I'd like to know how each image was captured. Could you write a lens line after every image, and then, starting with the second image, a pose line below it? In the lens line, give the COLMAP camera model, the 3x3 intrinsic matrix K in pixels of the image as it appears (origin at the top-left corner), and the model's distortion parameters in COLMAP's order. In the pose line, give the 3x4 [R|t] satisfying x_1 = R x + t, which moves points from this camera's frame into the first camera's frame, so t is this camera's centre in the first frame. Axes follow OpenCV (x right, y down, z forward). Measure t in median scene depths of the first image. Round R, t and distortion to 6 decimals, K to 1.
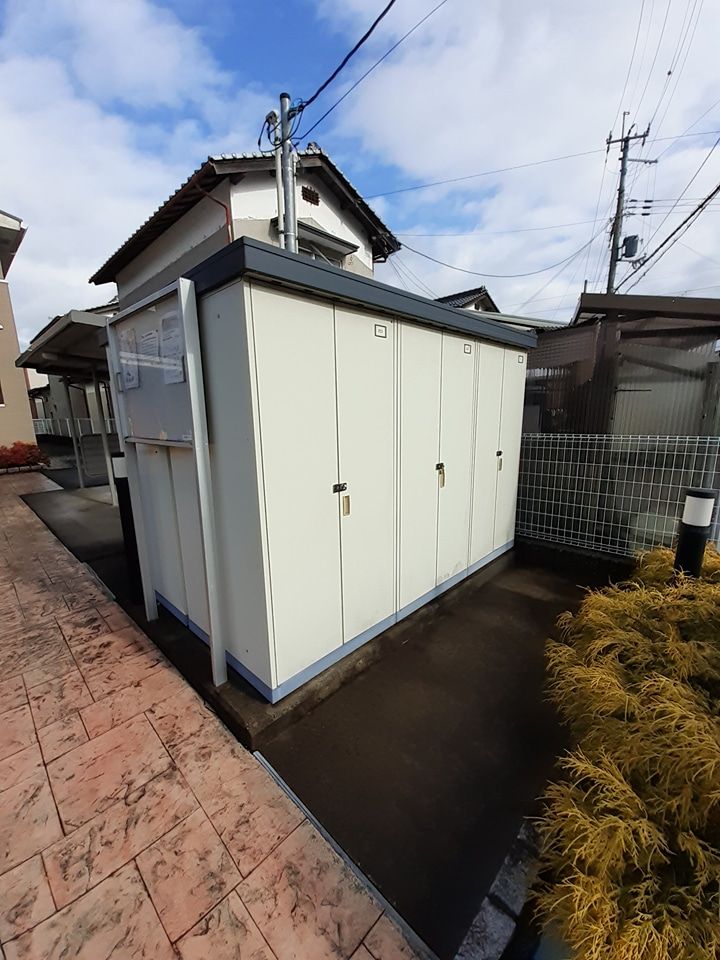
lens RADIAL K [[374.5, 0, 360.6], [0, 374.5, 486.0], [0, 0, 1]] dist [-0.019997, -0.000270]
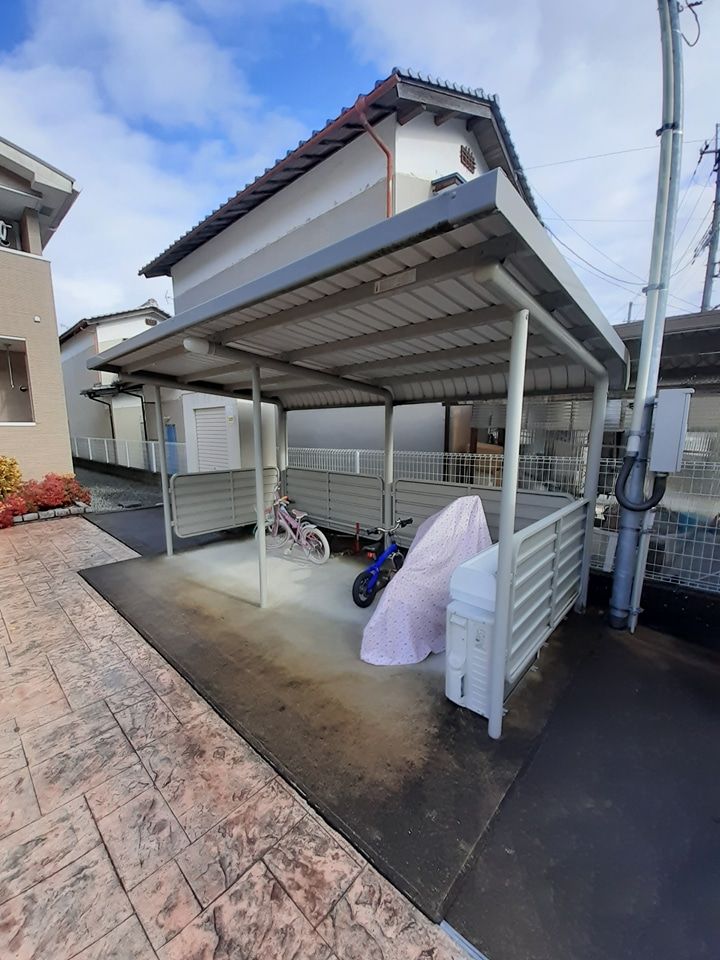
lens RADIAL K [[374.5, 0, 359.9], [0, 374.5, 482.7], [0, 0, 1]] dist [-0.019997, -0.000270]
pose [[0.999768, 0.013429, 0.016829, -0.195178], [-0.012228, 0.997503, -0.069551, -0.032235], [-0.017721, 0.069329, 0.997436, 0.157540]]
